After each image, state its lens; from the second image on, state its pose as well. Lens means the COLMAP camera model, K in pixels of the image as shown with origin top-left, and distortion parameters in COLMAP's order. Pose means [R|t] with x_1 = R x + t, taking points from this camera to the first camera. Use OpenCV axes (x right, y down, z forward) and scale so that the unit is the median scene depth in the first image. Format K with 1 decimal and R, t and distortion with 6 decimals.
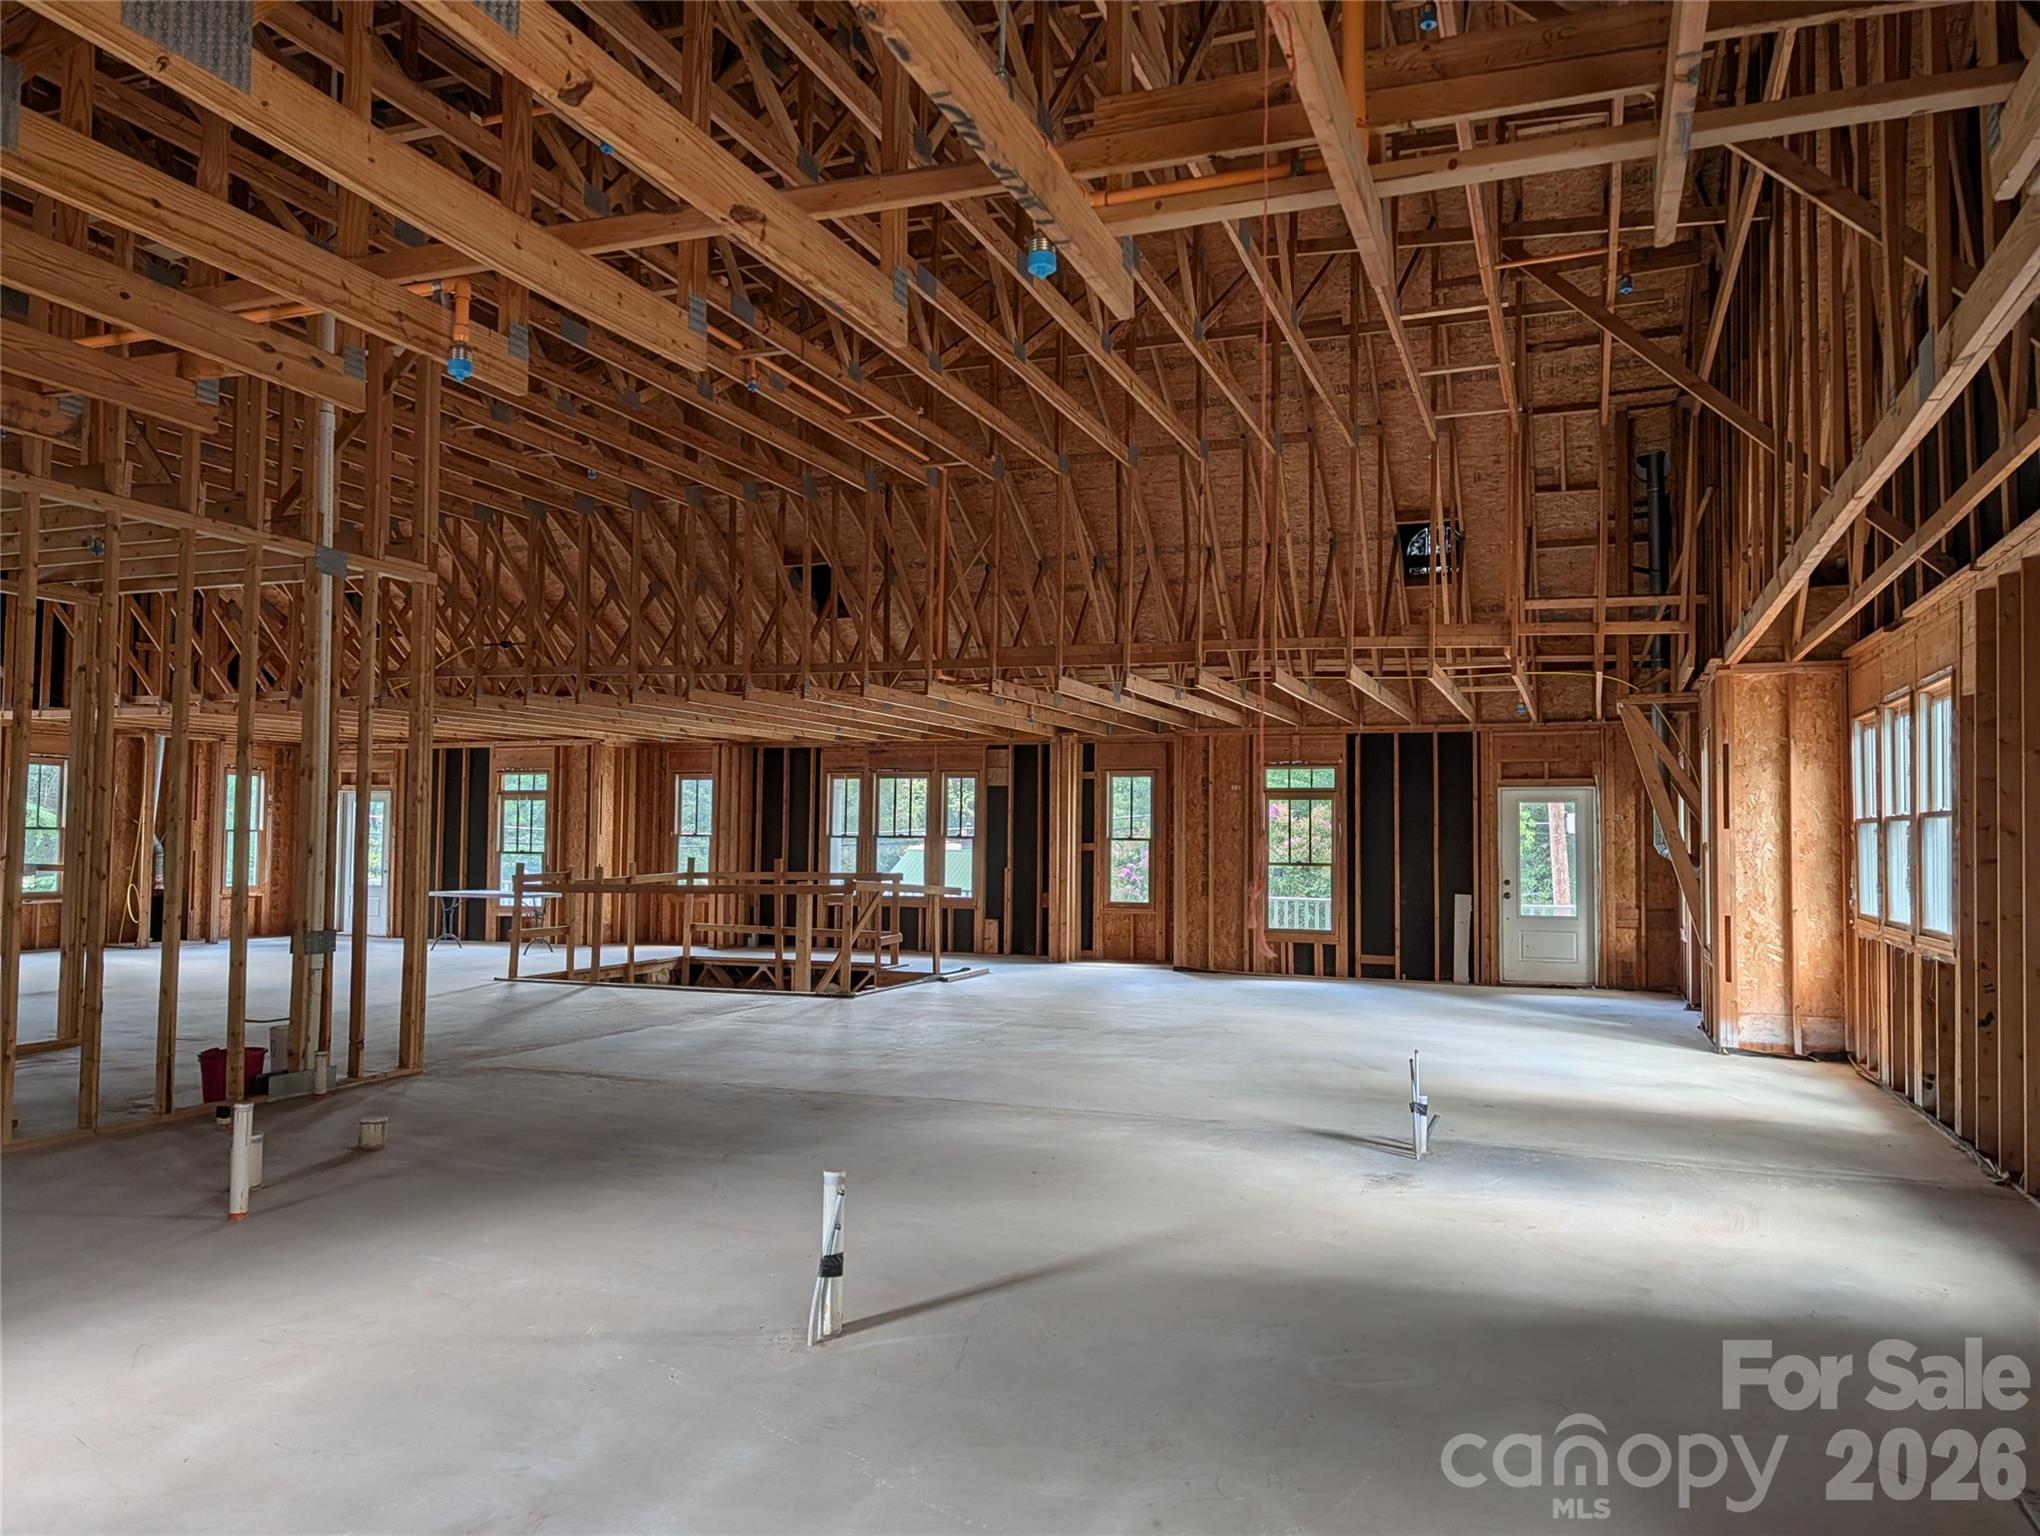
lens RADIAL K [[1459.5, 0, 1006.3], [0, 1459.5, 764.0], [0, 0, 1]] dist [0.031098, -0.027095]
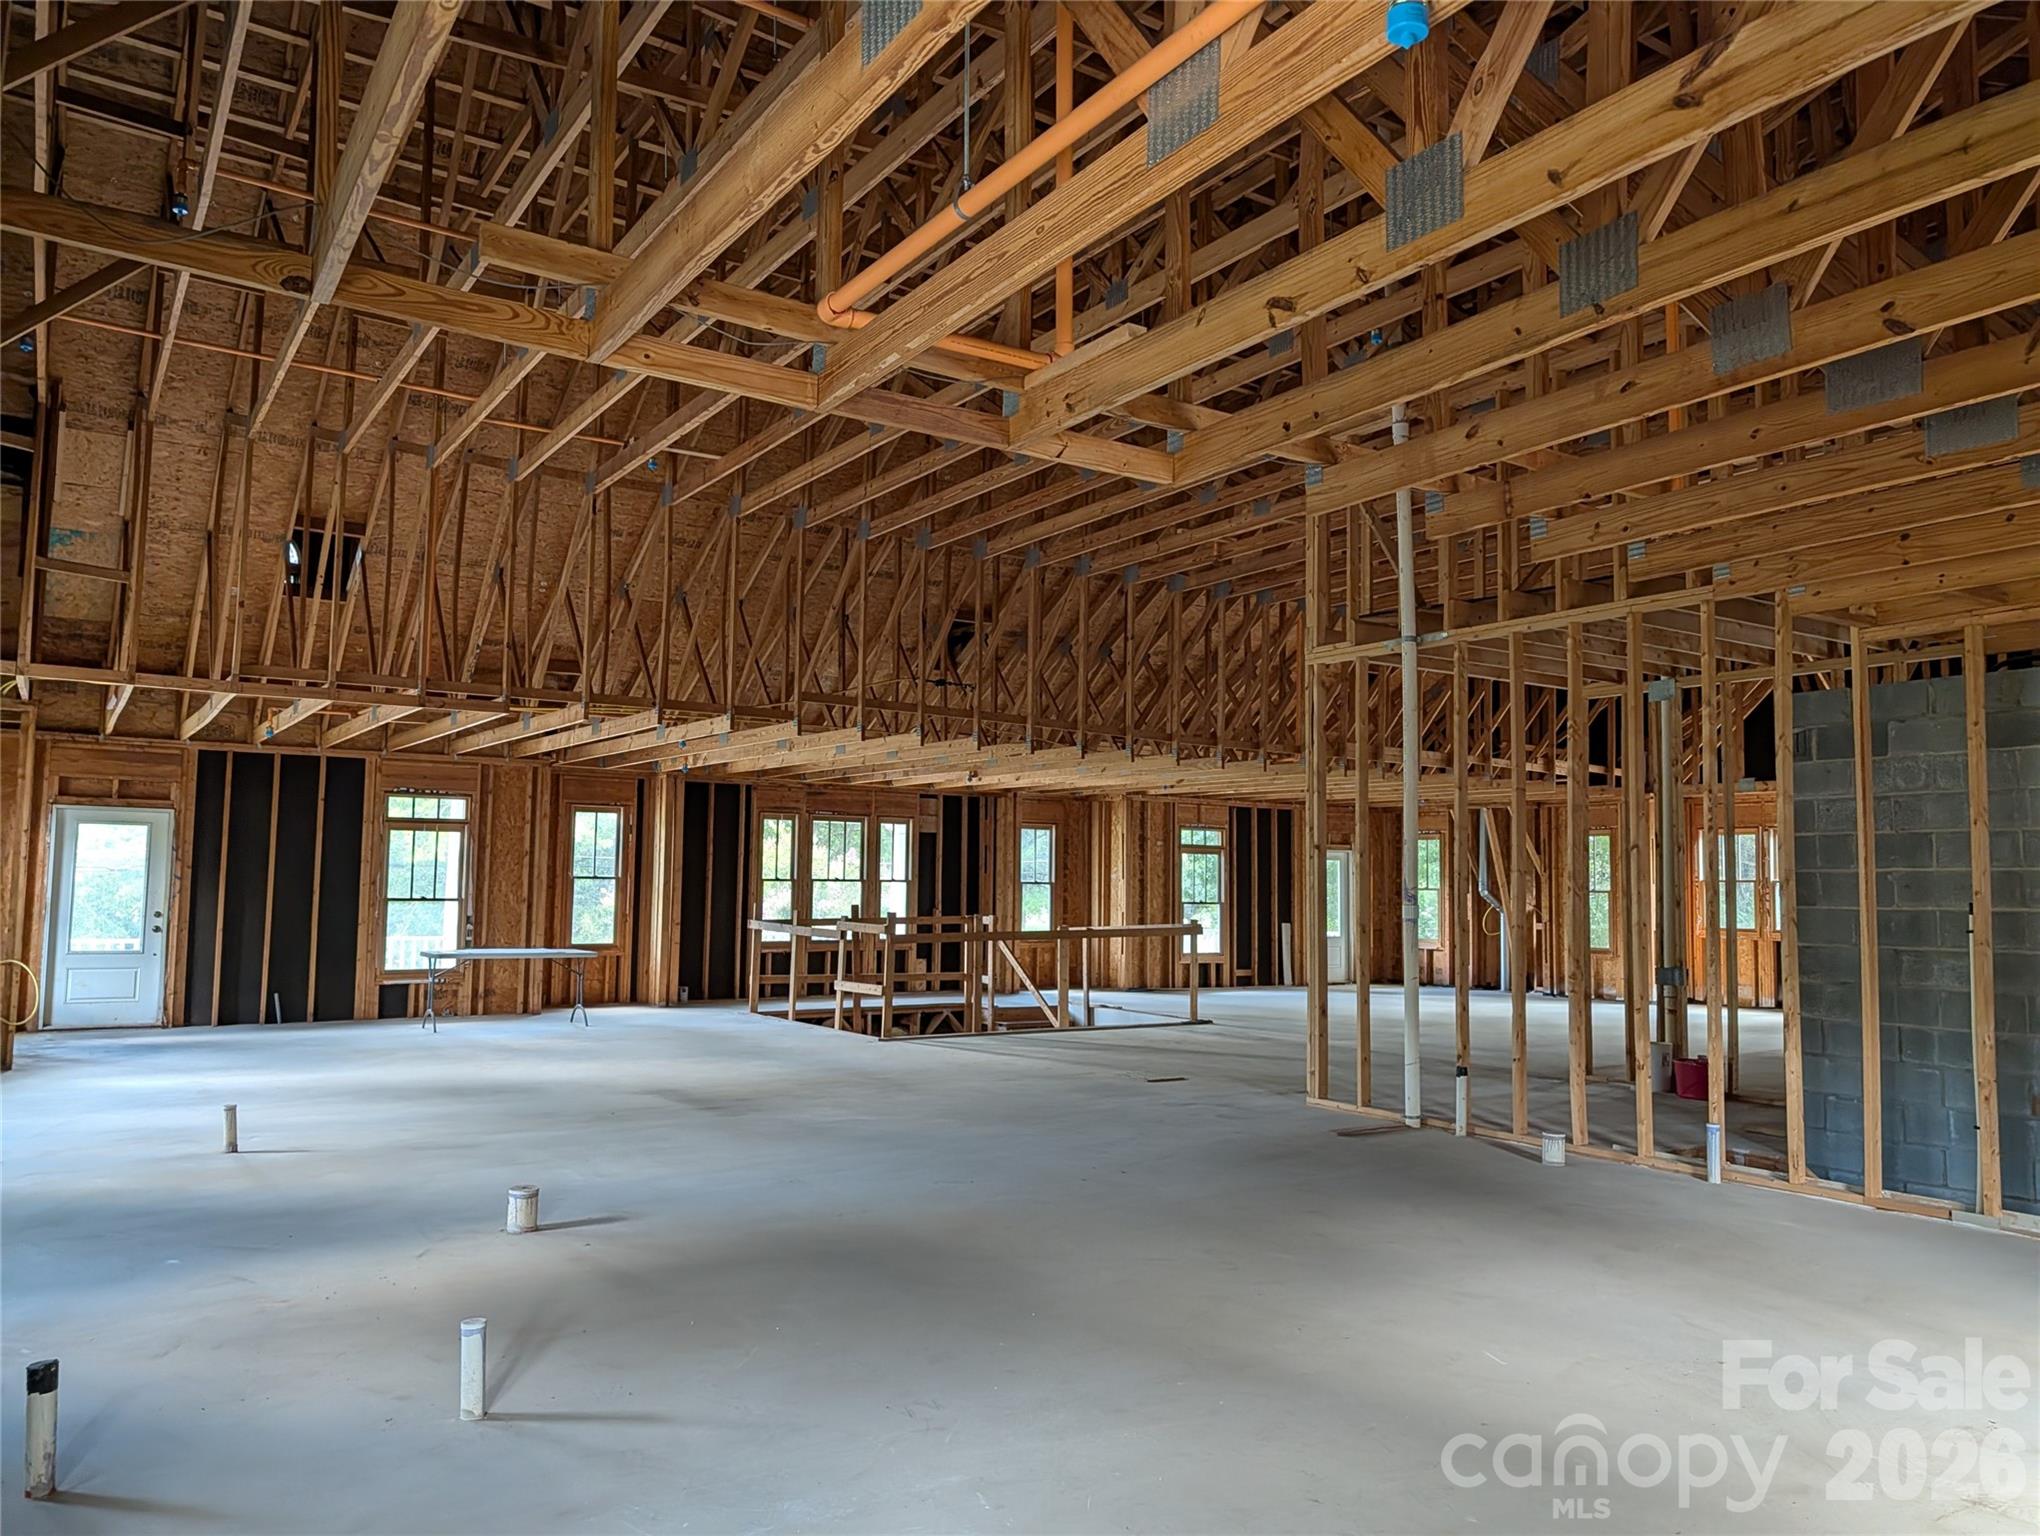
lens RADIAL K [[1459.5, 0, 1026.7], [0, 1459.5, 786.1], [0, 0, 1]] dist [0.031098, -0.027095]
pose [[0.570694, 0.052828, 0.819462, -2.012122], [-0.050419, 0.998300, -0.029244, 0.019996], [-0.819614, -0.024627, 0.572387, 0.789852]]
